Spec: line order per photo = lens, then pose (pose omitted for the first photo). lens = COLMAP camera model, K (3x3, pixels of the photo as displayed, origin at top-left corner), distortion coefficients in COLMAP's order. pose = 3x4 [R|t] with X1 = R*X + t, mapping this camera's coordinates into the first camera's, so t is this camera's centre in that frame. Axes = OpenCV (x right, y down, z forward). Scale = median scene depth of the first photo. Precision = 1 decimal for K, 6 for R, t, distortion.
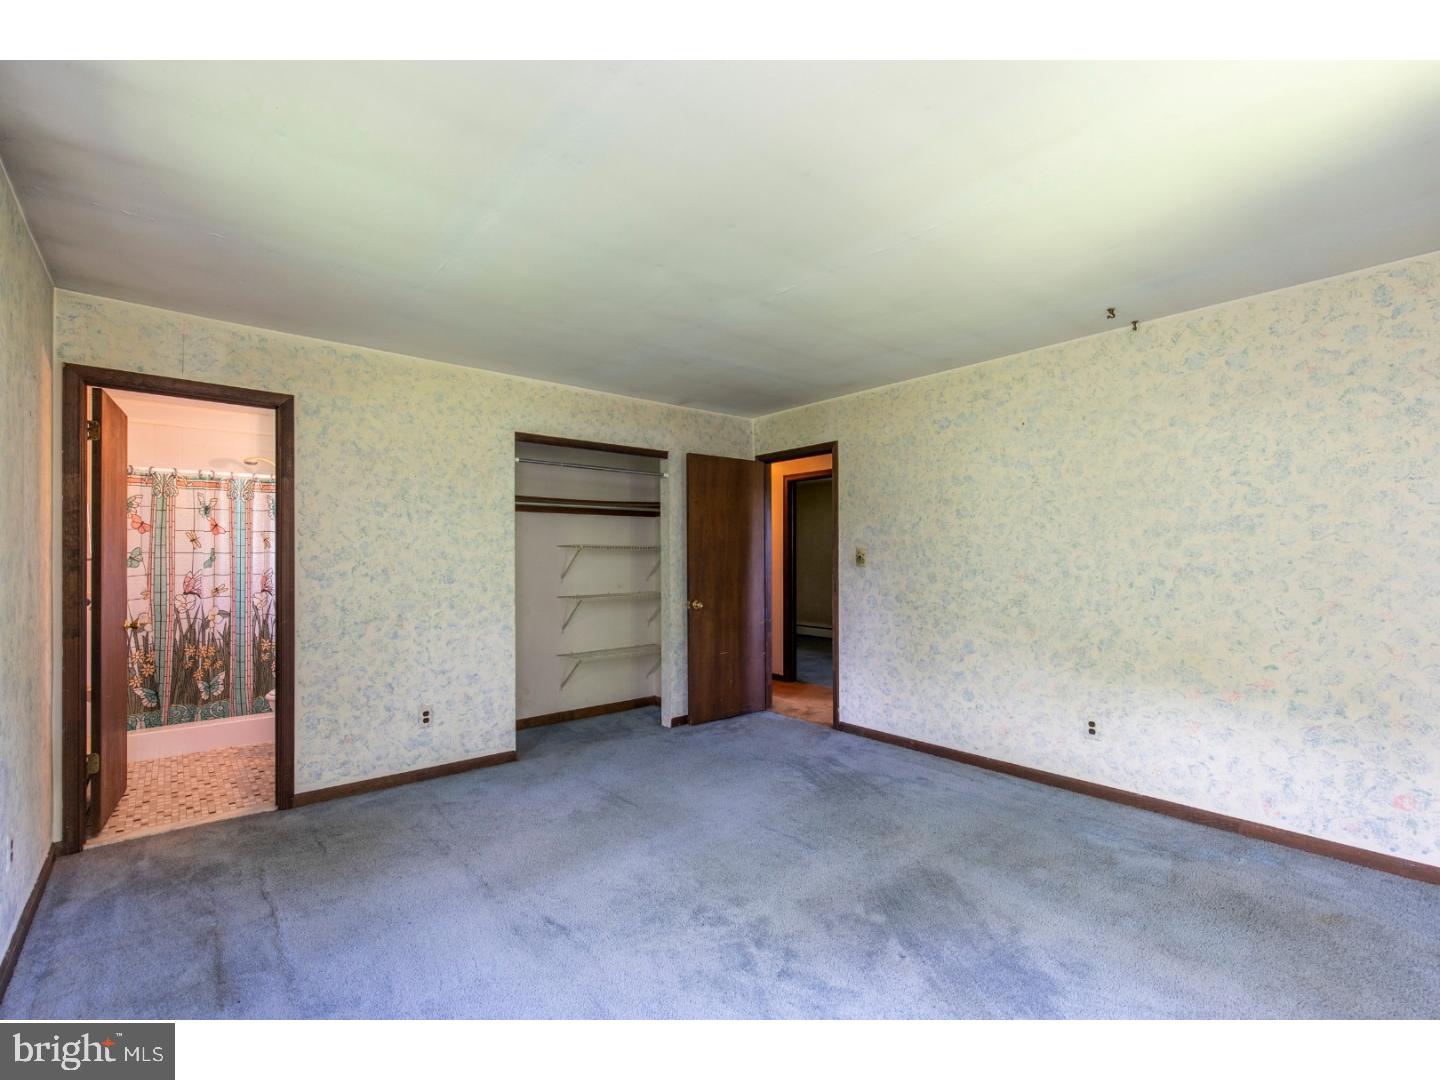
lens RADIAL K [[652.8, 0, 739.6], [0, 652.8, 552.2], [0, 0, 1]] dist [0.001069, -0.000112]
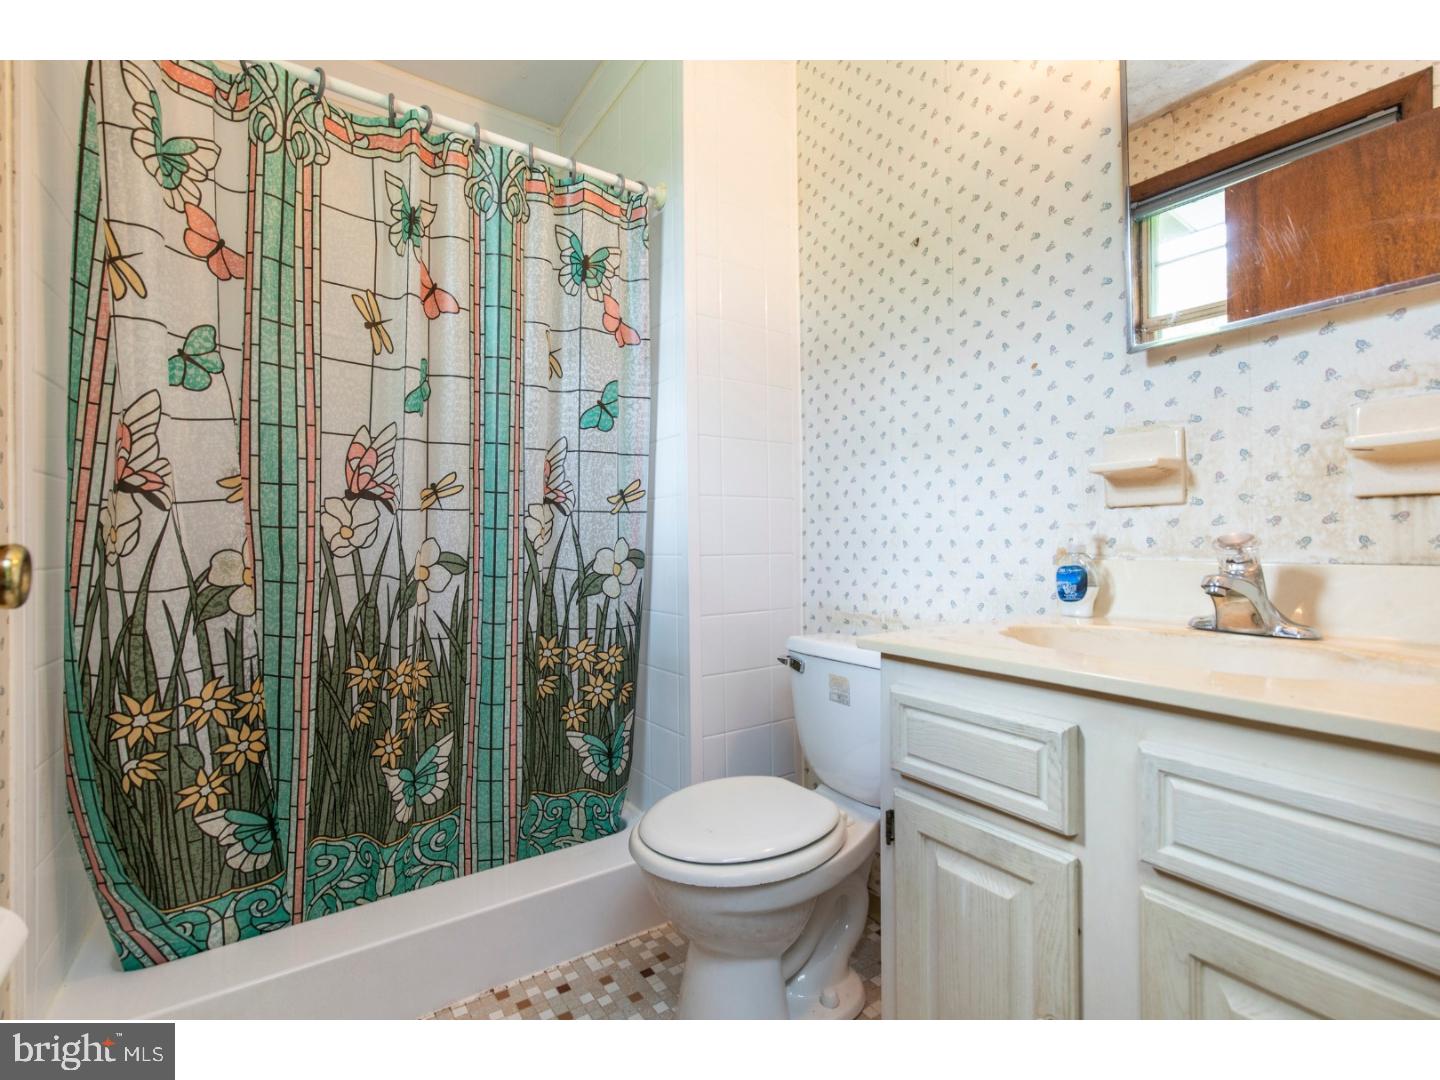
lens RADIAL K [[649.7, 0, 723.3], [0, 649.7, 542.4], [0, 0, 1]] dist [0.005048, -0.000426]
pose [[0.993466, -0.003070, -0.114083, -0.629356], [0.004027, 0.999959, 0.008160, 0.083752], [0.114053, -0.008566, 0.993438, 0.702888]]
